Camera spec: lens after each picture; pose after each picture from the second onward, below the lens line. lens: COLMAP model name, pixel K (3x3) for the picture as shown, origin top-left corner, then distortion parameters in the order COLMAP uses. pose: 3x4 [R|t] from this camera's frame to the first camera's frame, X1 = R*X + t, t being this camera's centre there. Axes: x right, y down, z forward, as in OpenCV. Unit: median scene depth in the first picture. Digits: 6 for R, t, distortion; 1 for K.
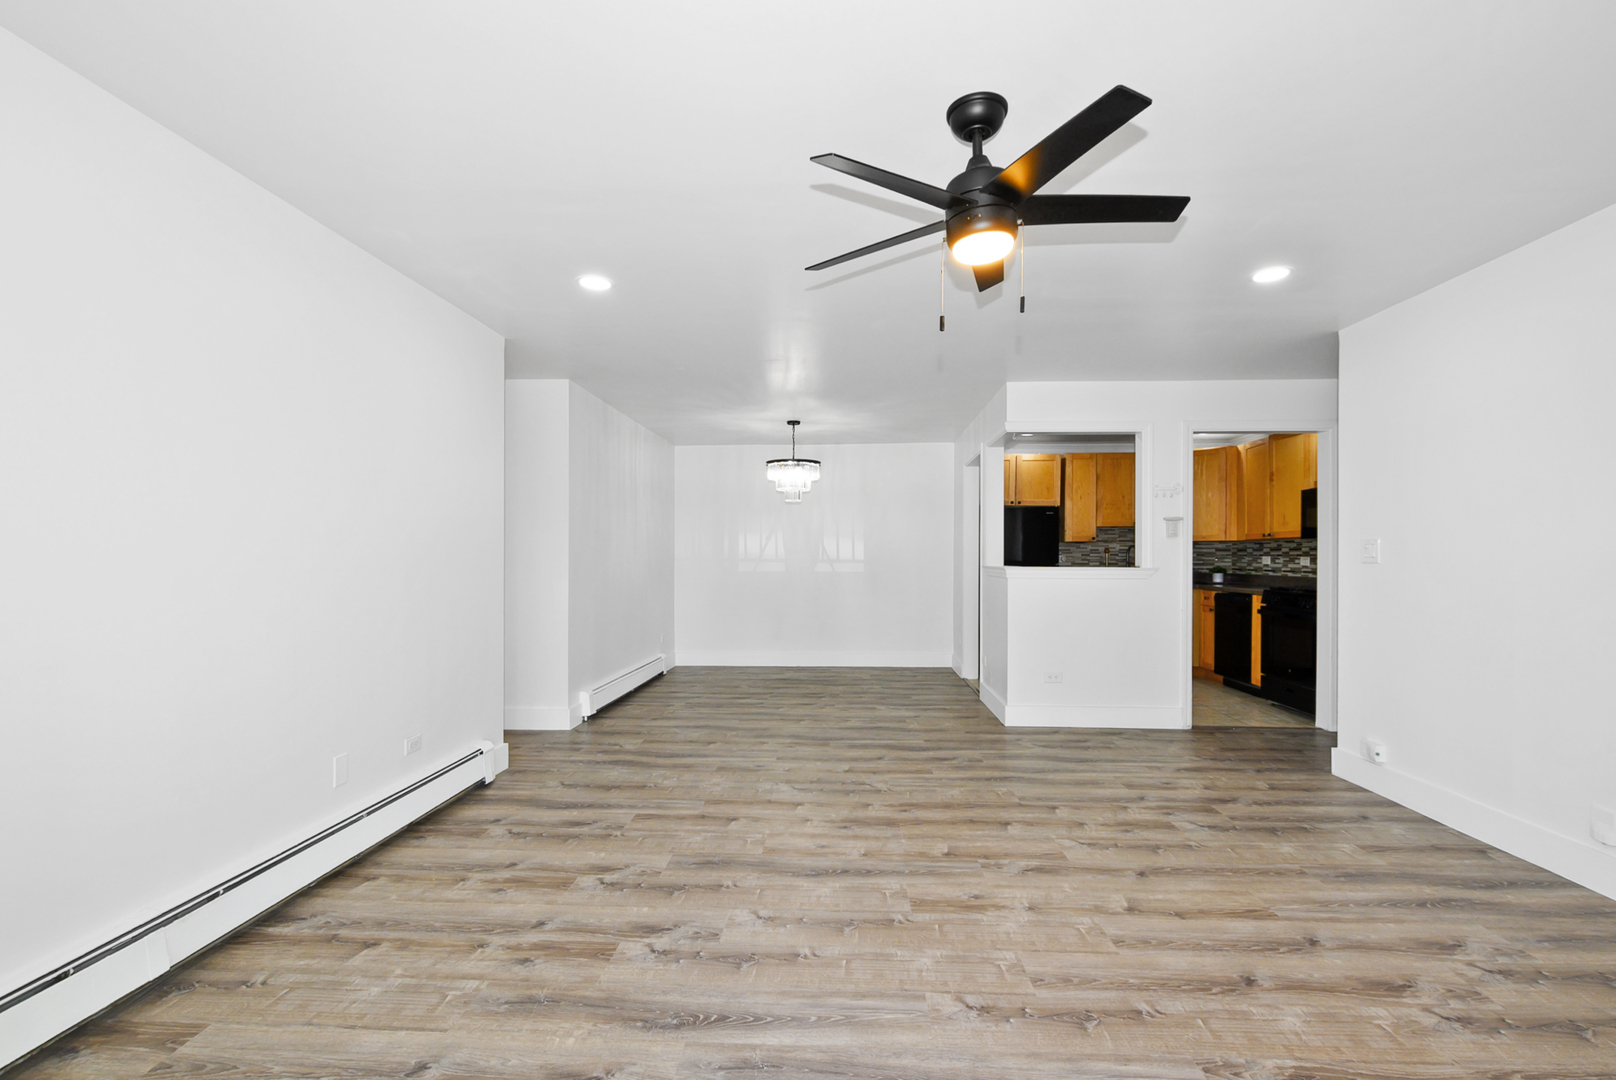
lens RADIAL K [[702.3, 0, 811.1], [0, 702.3, 552.1], [0, 0, 1]] dist [-0.000890, -0.000152]
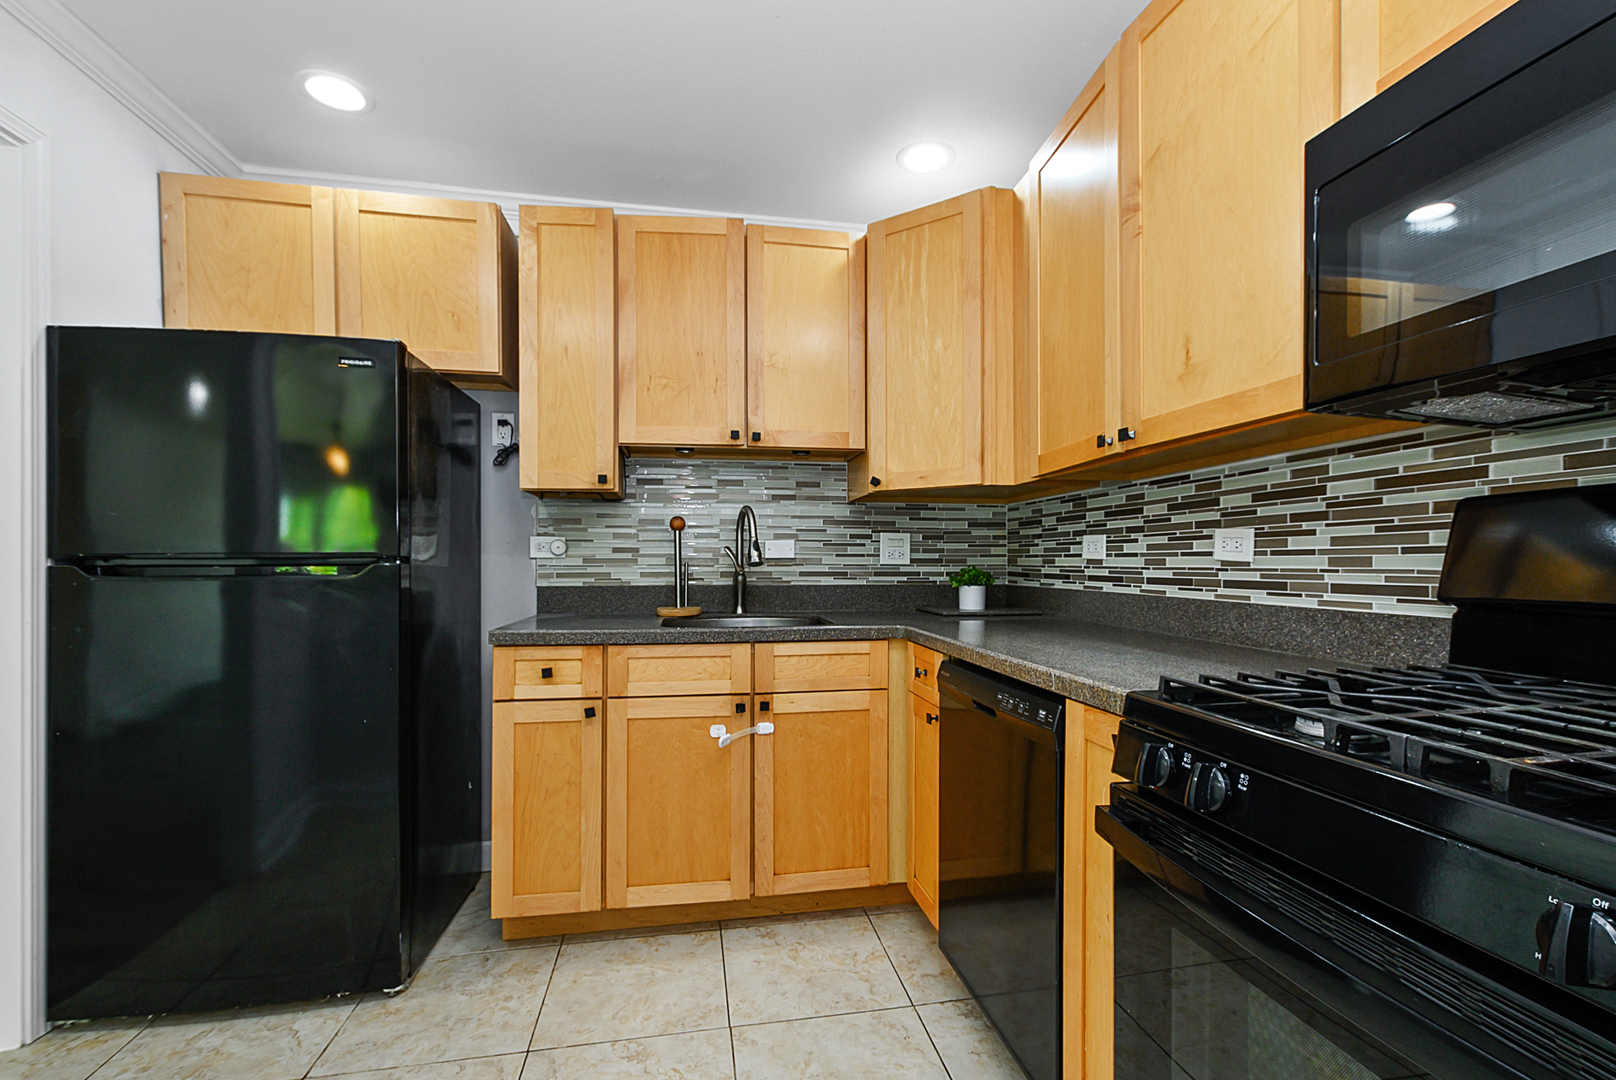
lens RADIAL K [[702.3, 0, 810.2], [0, 702.3, 551.0], [0, 0, 1]] dist [-0.000890, -0.000152]
pose [[0.972402, 0.002714, 0.233294, 0.674443], [-0.000715, 0.999962, -0.008650, 0.024992], [-0.233309, 0.008244, 0.972368, 1.085171]]
